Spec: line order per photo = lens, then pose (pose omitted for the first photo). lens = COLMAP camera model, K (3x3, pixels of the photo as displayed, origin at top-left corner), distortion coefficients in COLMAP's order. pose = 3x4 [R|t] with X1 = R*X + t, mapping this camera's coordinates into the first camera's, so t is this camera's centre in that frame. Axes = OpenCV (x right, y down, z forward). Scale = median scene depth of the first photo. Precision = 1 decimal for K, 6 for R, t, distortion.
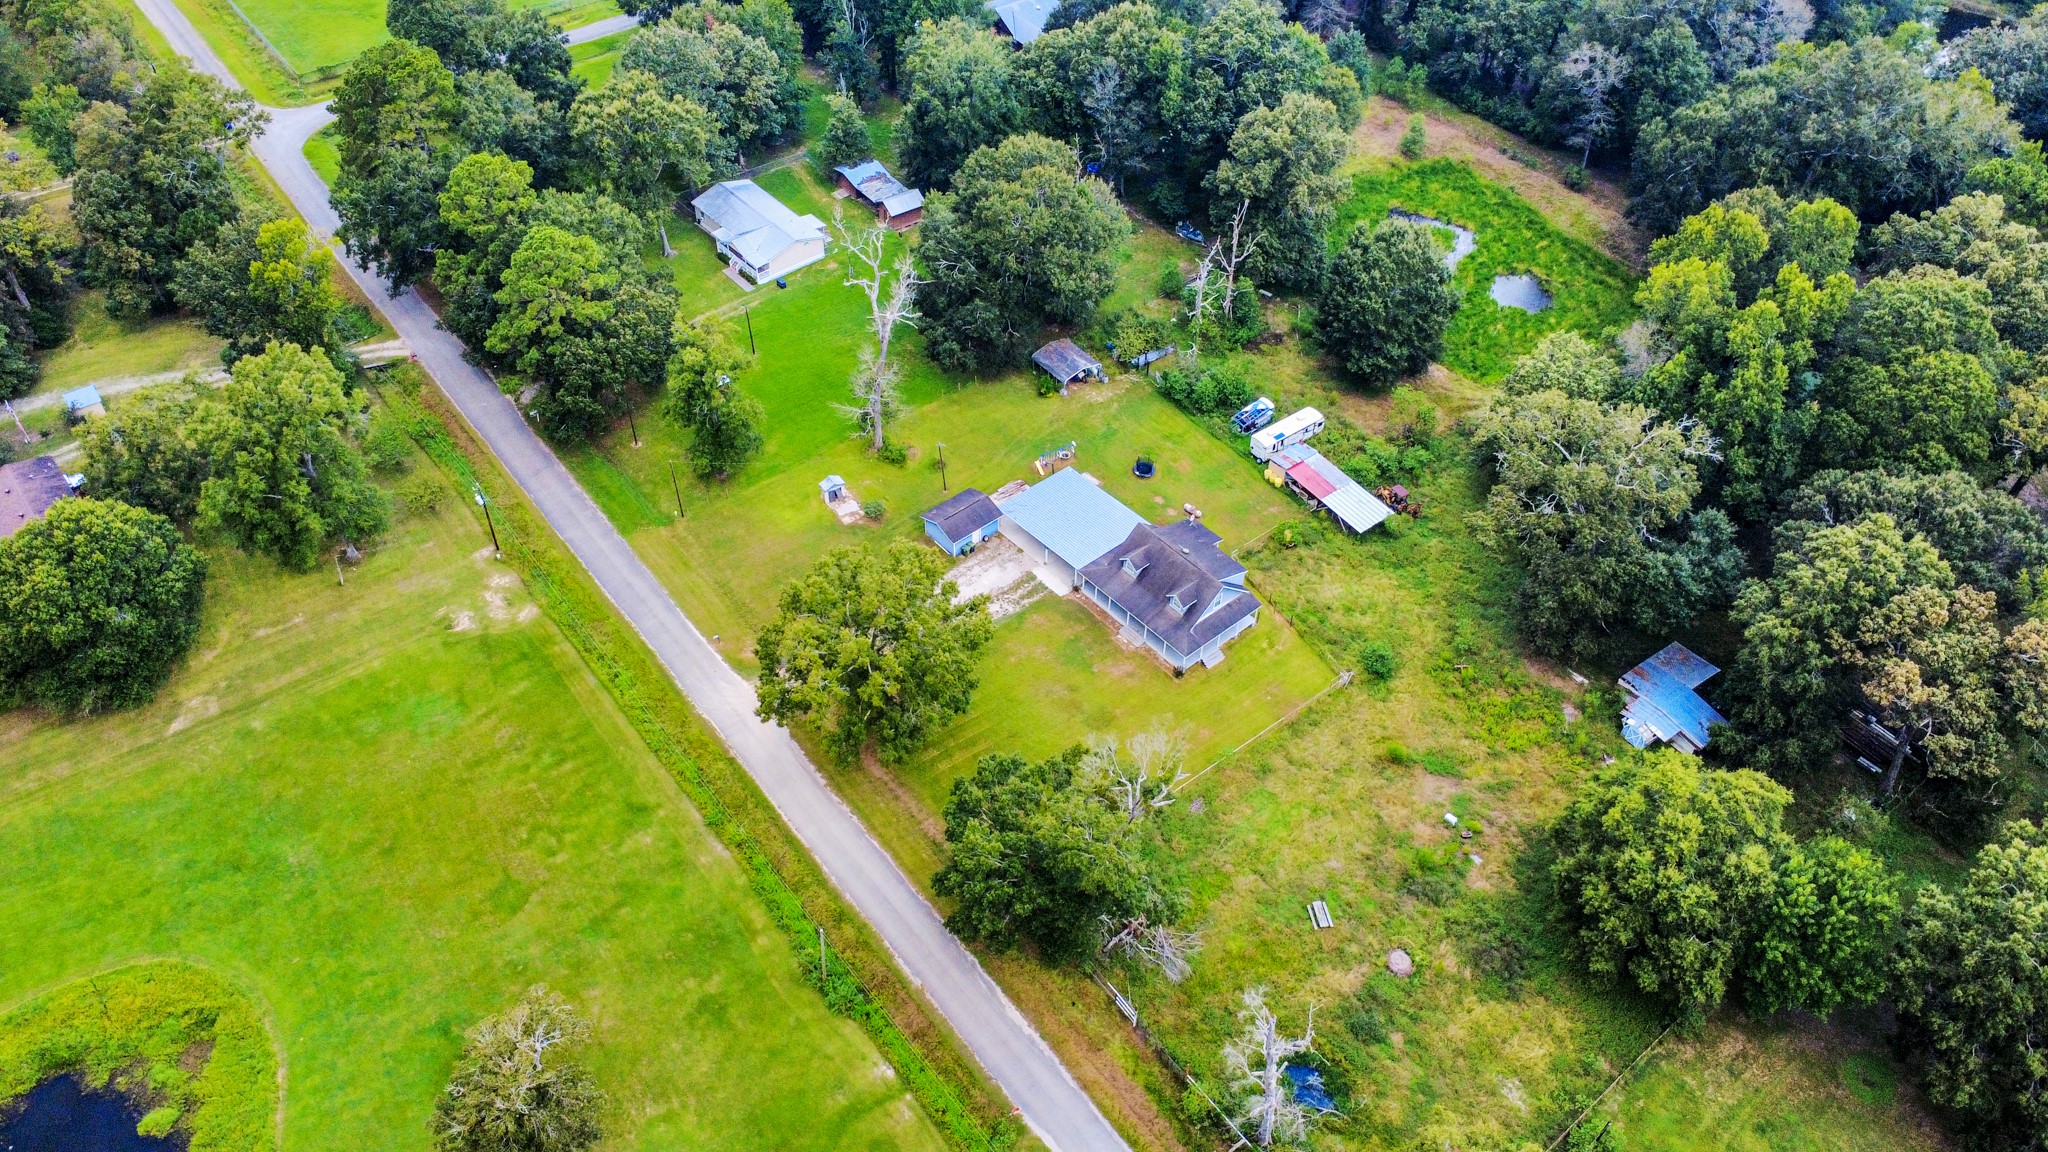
lens RADIAL K [[1511.1, 0, 1029.6], [0, 1511.1, 576.3], [0, 0, 1]] dist [-0.001441, 0.000586]
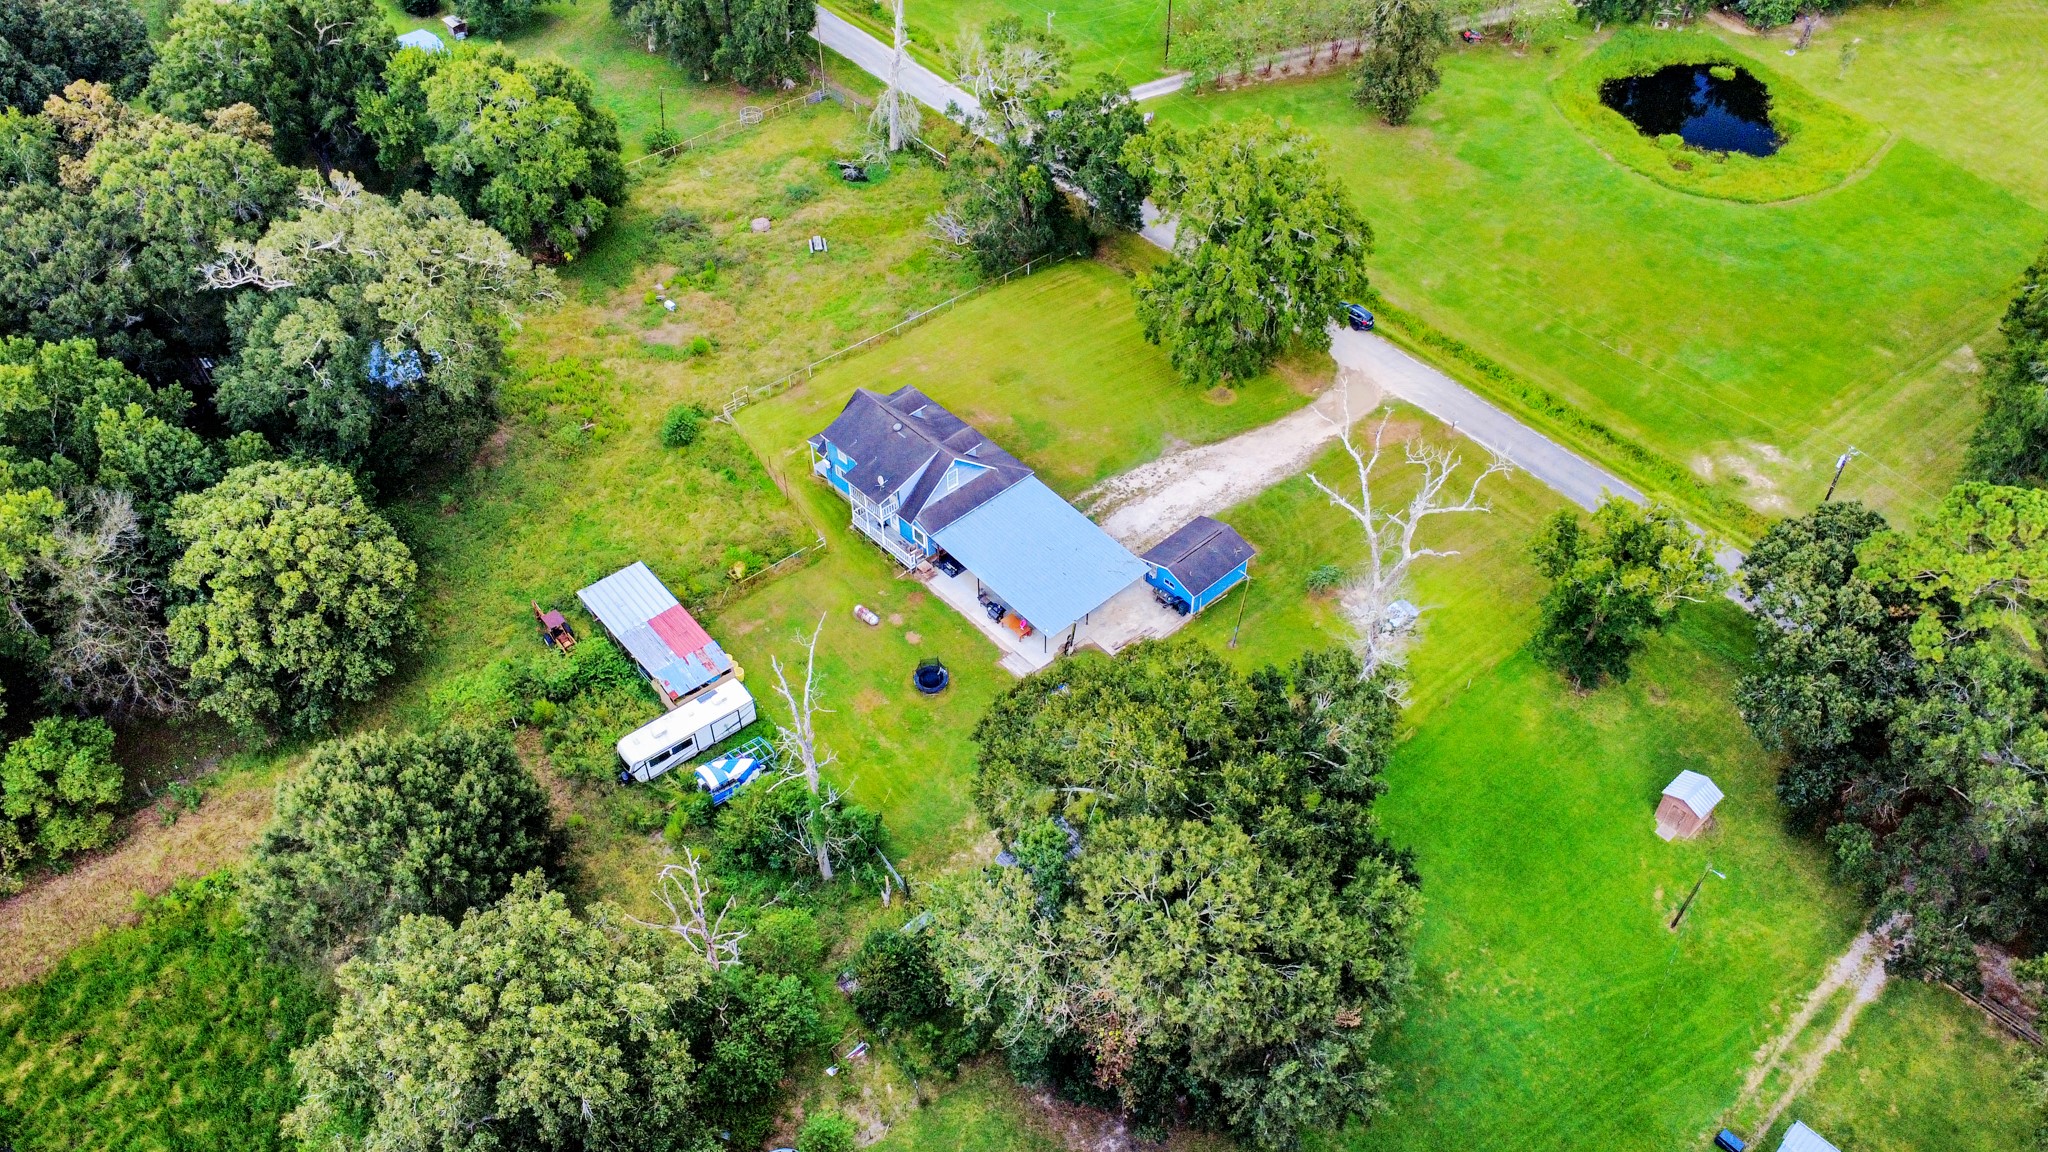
lens RADIAL K [[1511.1, 0, 1029.6], [0, 1511.1, 576.3], [0, 0, 1]] dist [-0.001441, 0.000586]
pose [[-0.999081, 0.020602, -0.037578, 0.066420], [-0.037665, -0.003883, 0.999283, -0.799294], [0.020441, 0.999780, 0.004655, 1.073061]]
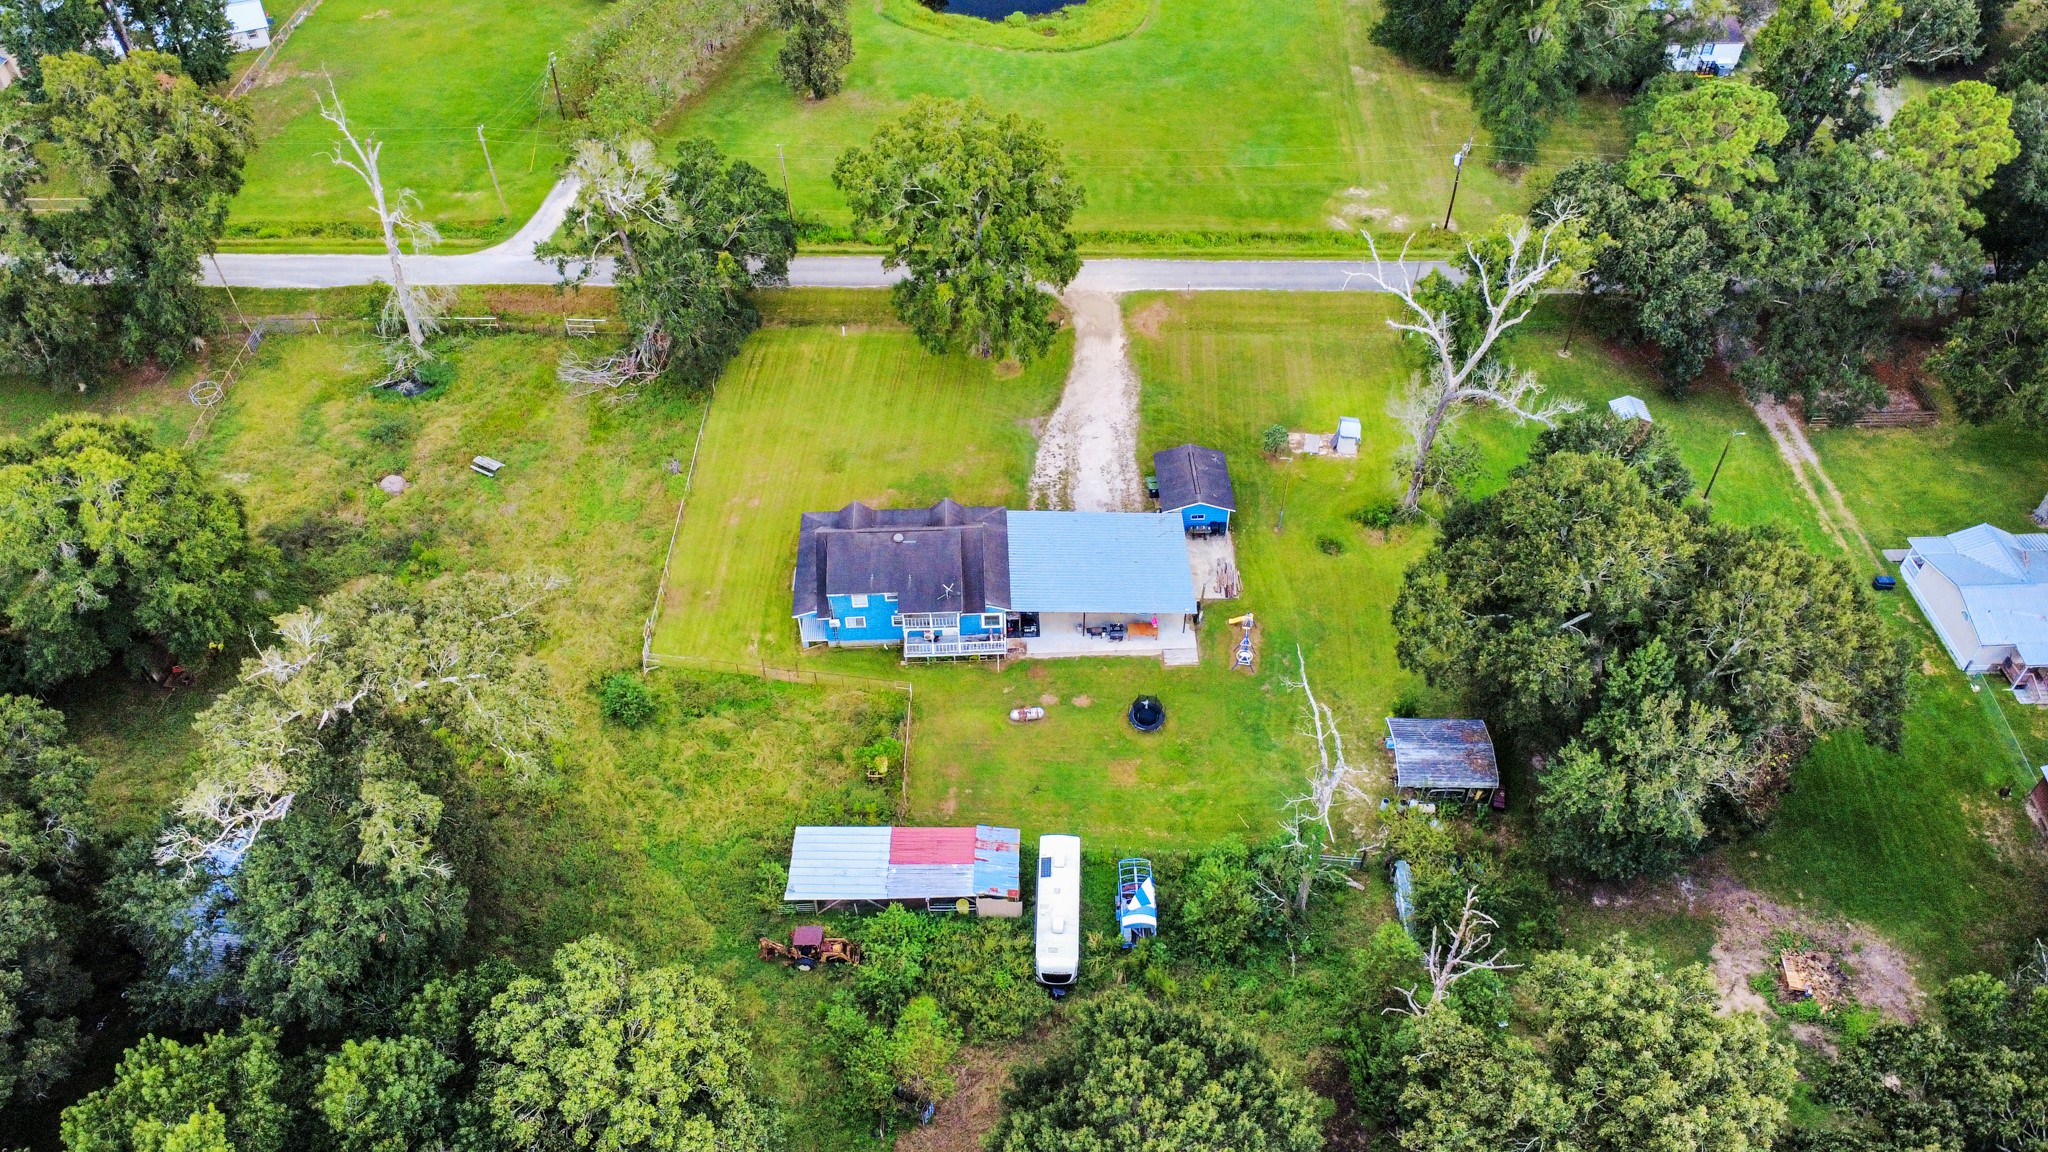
lens RADIAL K [[1511.1, 0, 1029.6], [0, 1511.1, 576.3], [0, 0, 1]] dist [-0.001441, 0.000586]
pose [[-0.618199, 0.547264, -0.564209, 0.474744], [-0.564403, 0.190524, 0.803212, -0.614763], [0.547065, 0.814986, 0.191096, 0.911304]]
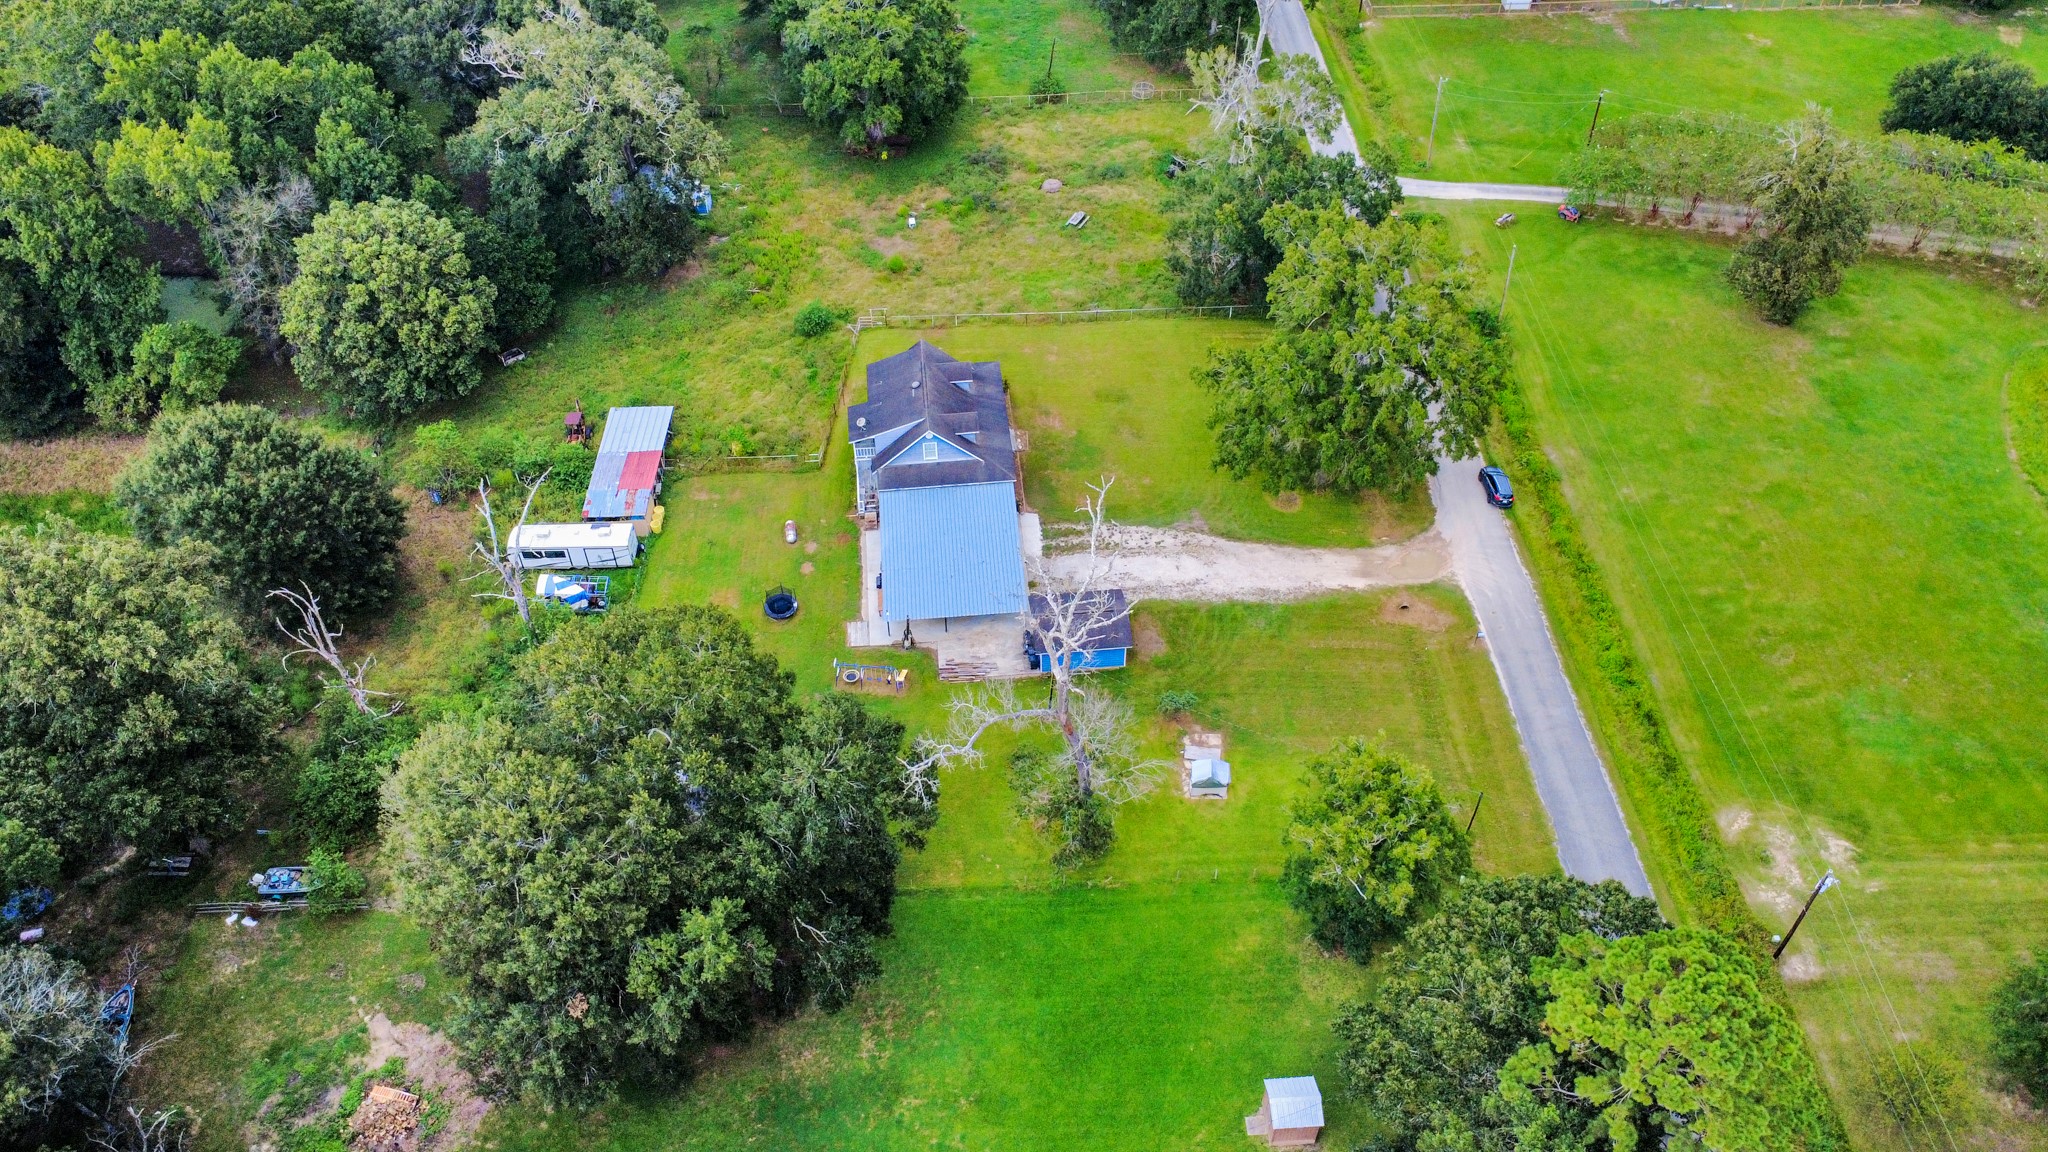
lens RADIAL K [[1511.1, 0, 1029.6], [0, 1511.1, 576.3], [0, 0, 1]] dist [-0.001441, 0.000586]
pose [[-0.818321, -0.410612, 0.402179, -0.309466], [0.406944, 0.080225, 0.909923, -0.712126], [-0.405891, 0.908274, 0.101446, 0.984608]]
